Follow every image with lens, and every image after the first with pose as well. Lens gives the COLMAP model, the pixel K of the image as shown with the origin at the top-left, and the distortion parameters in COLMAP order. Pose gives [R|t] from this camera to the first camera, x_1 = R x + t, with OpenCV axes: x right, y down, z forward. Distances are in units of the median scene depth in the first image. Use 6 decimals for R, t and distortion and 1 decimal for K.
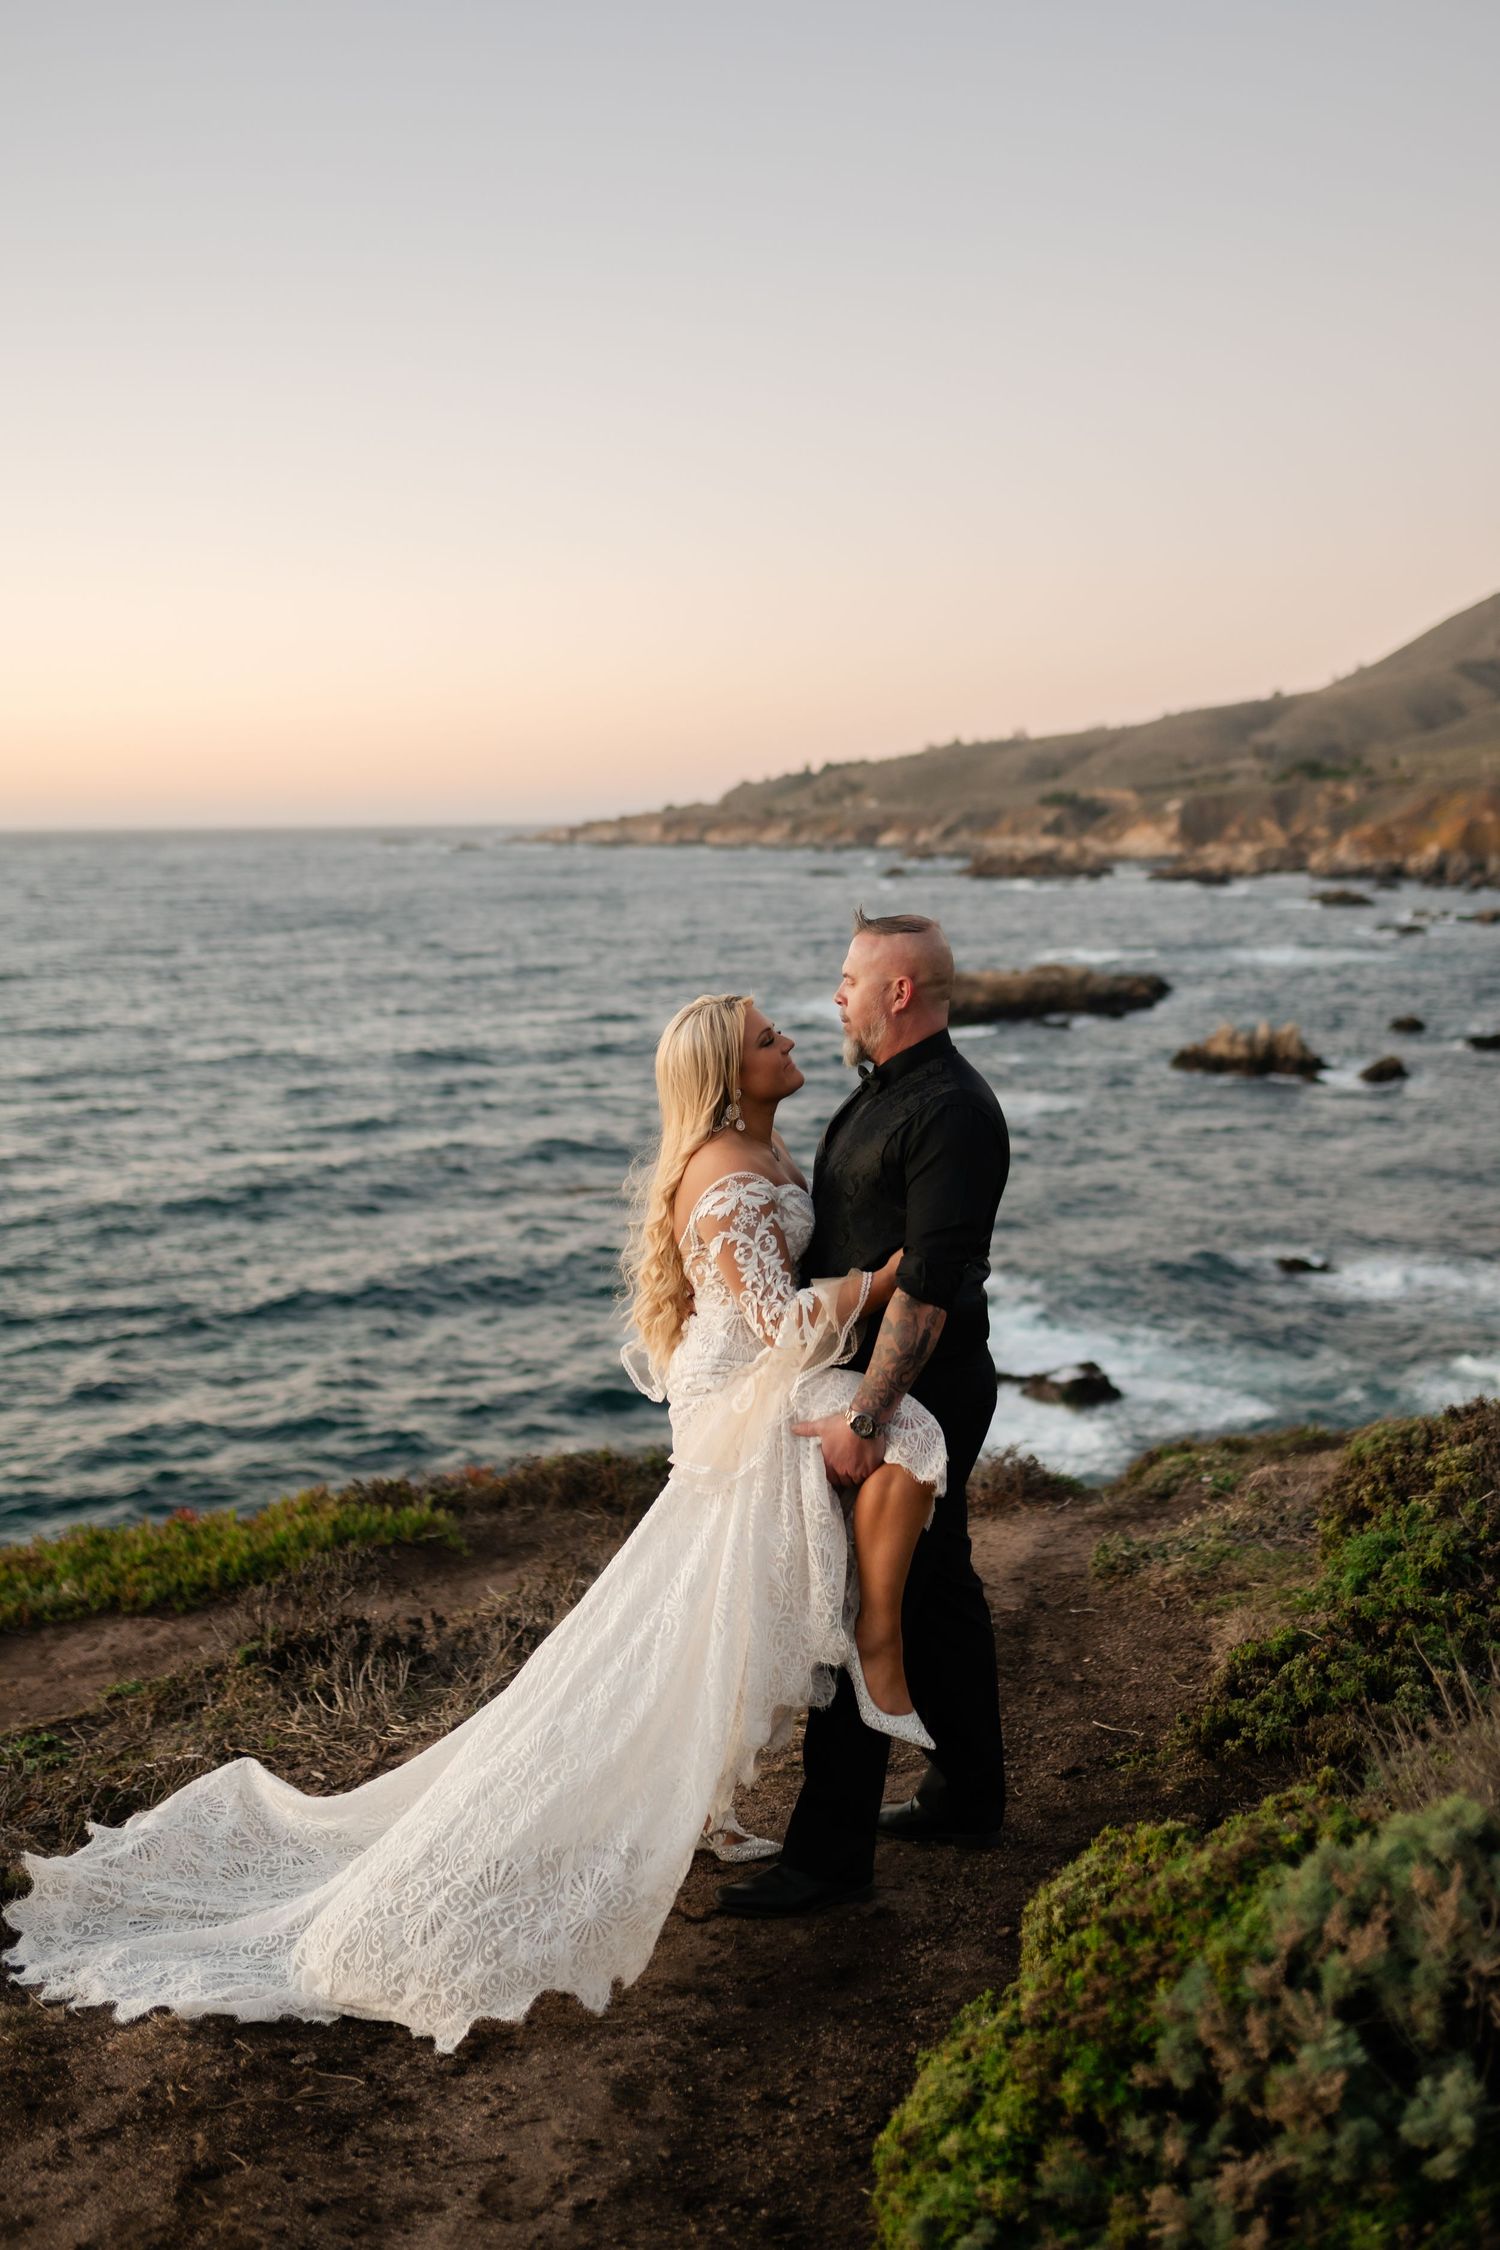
lens RADIAL K [[2577.7, 0, 688.5], [0, 2577.7, 1088.7], [0, 0, 1]] dist [-0.000692, 0.024459]
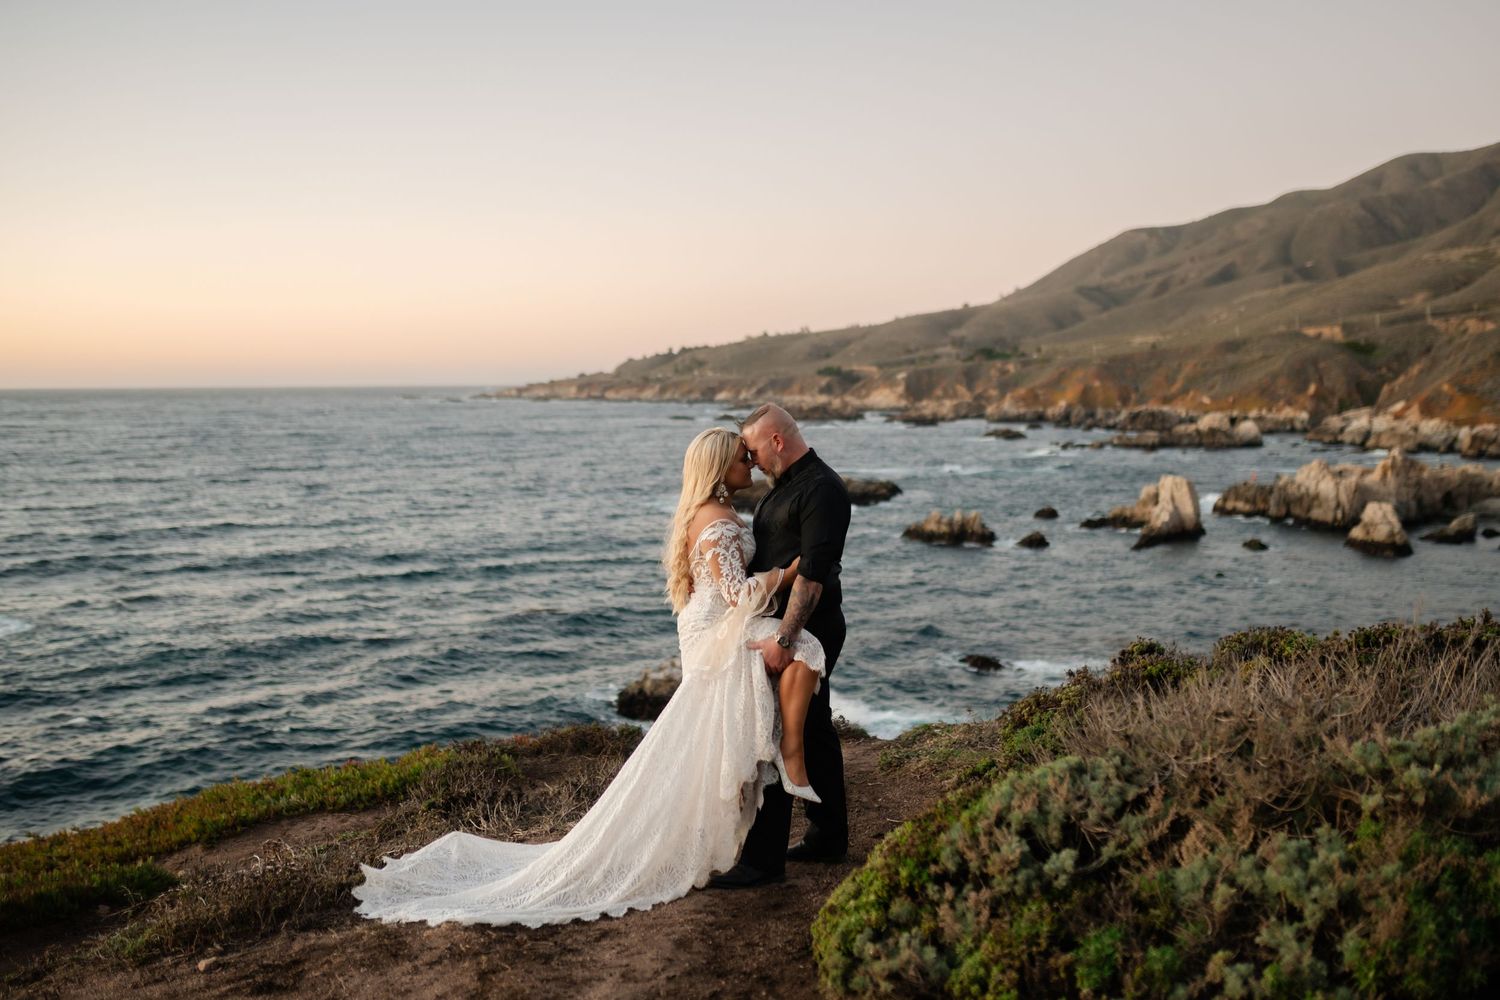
lens RADIAL K [[1718.5, 0, 660.0], [0, 1718.5, 551.9], [0, 0, 1]] dist [-0.000692, 0.024459]
pose [[0.998733, 0.001420, 0.050295, -0.058587], [-0.000878, 0.999941, -0.010787, 0.044158], [-0.050307, 0.010729, 0.998676, -0.211380]]
